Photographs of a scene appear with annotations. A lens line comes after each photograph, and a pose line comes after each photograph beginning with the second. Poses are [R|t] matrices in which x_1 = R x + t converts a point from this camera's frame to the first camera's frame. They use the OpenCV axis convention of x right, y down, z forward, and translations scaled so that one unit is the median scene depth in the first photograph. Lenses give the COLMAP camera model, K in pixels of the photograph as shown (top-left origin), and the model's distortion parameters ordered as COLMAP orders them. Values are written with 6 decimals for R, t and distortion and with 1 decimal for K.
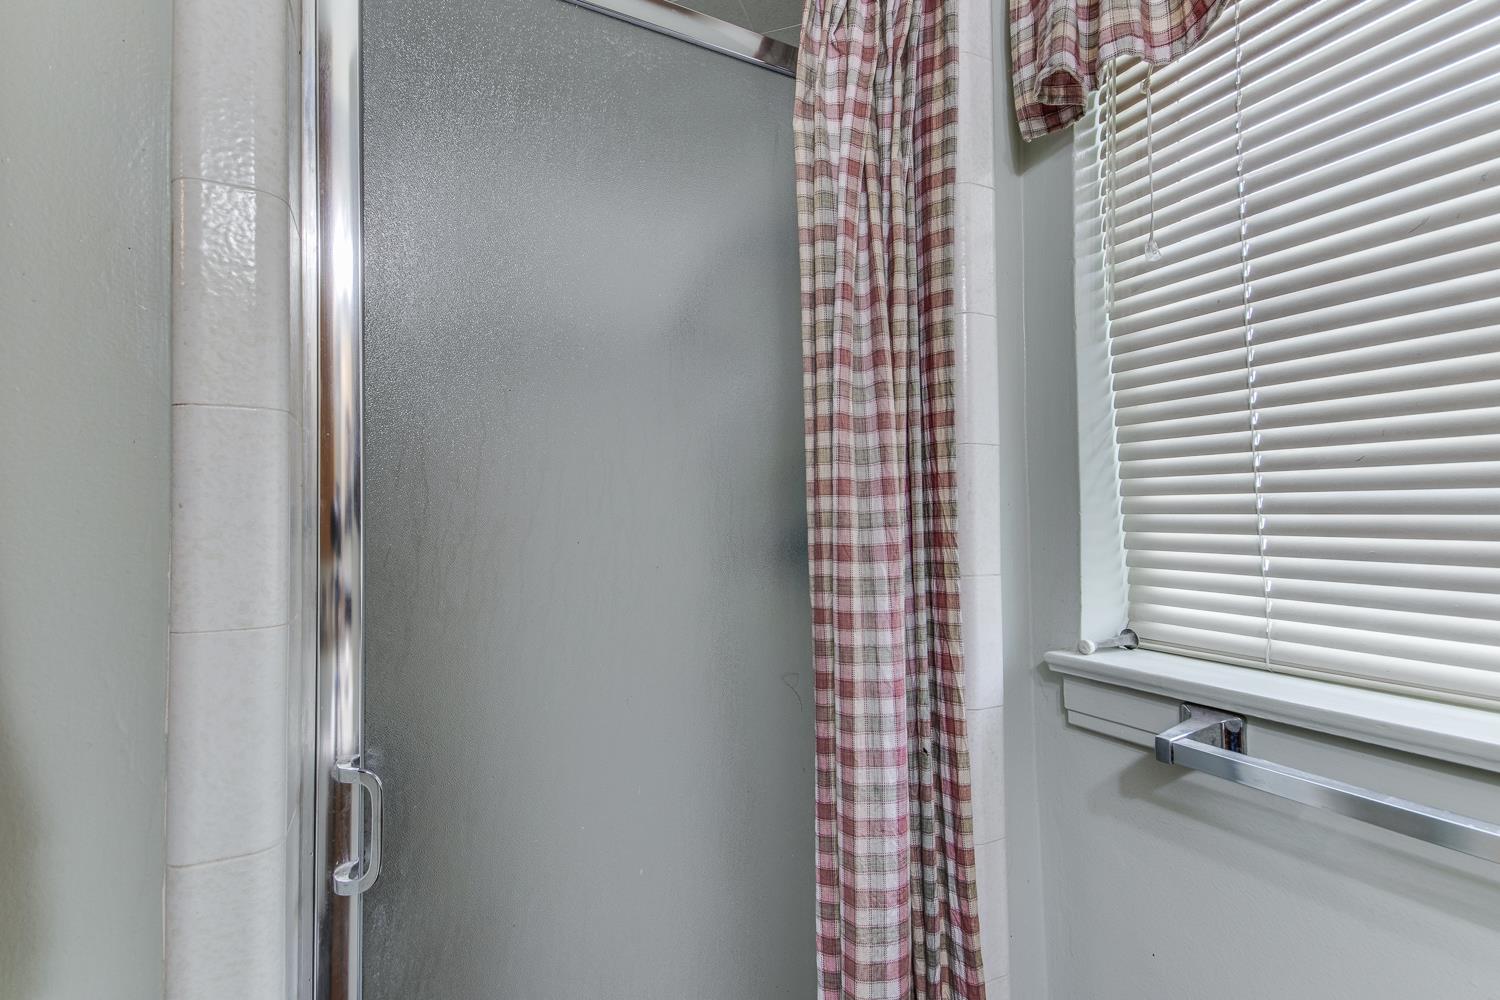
lens RADIAL K [[693.0, 0, 750.0], [0, 693.0, 503.9], [0, 0, 1]] dist [0.012067, -0.000151]
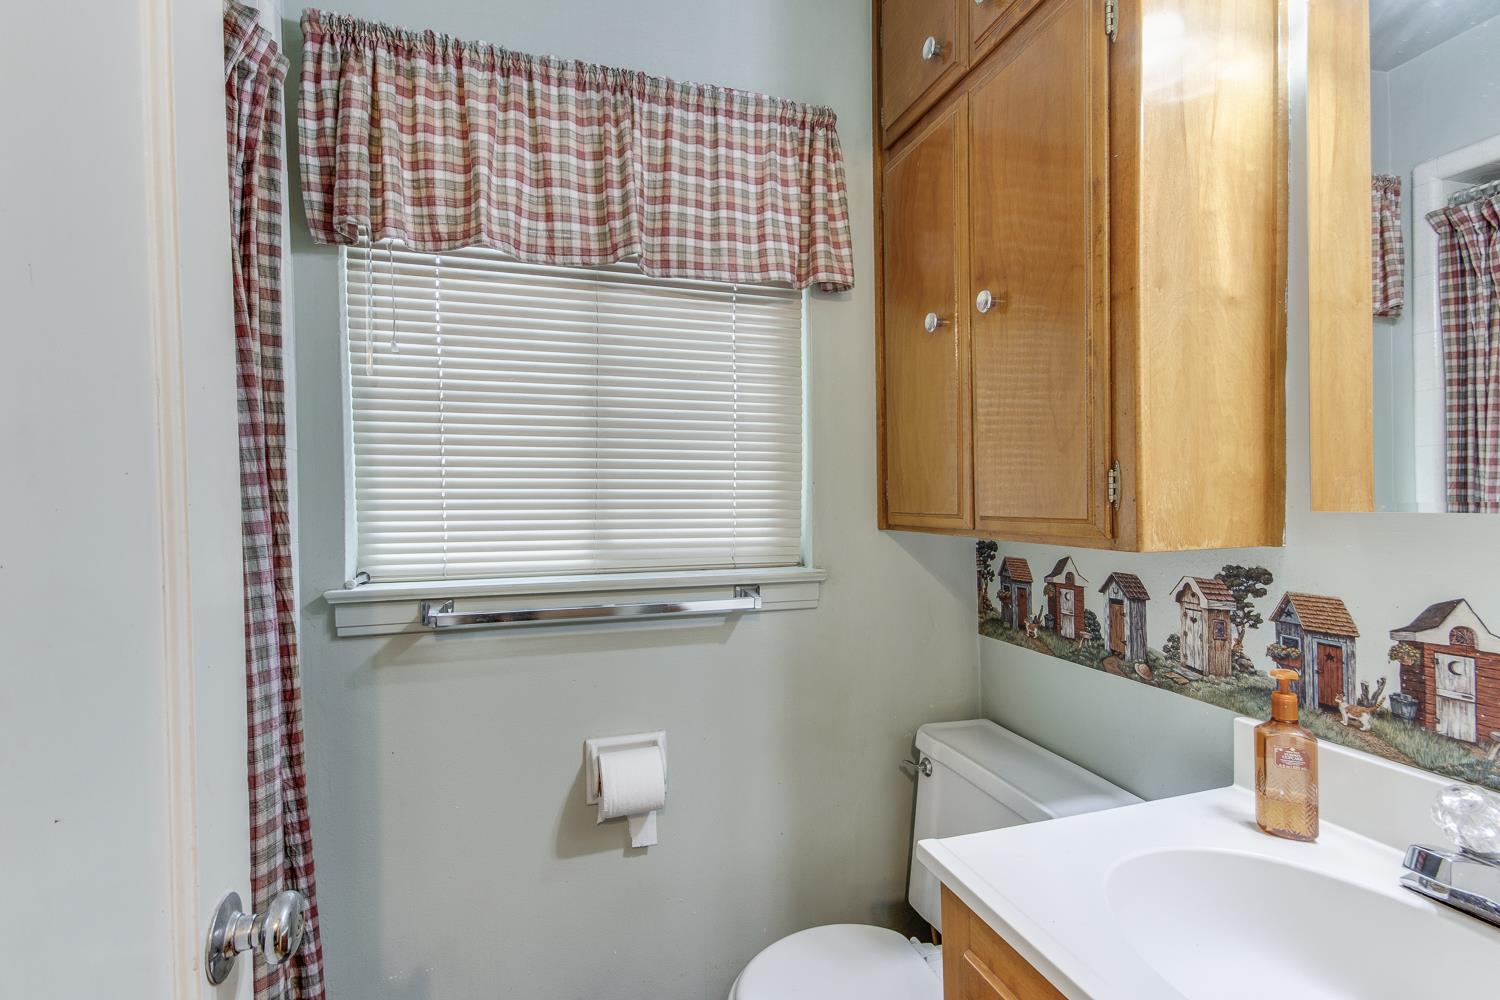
lens RADIAL K [[693.0, 0, 750.0], [0, 693.0, 503.9], [0, 0, 1]] dist [0.012067, -0.000151]
pose [[0.182064, -0.002504, 0.983283, -0.986550], [-0.008567, 0.999955, 0.004133, 0.011357], [-0.983249, -0.009176, 0.182035, -0.186318]]
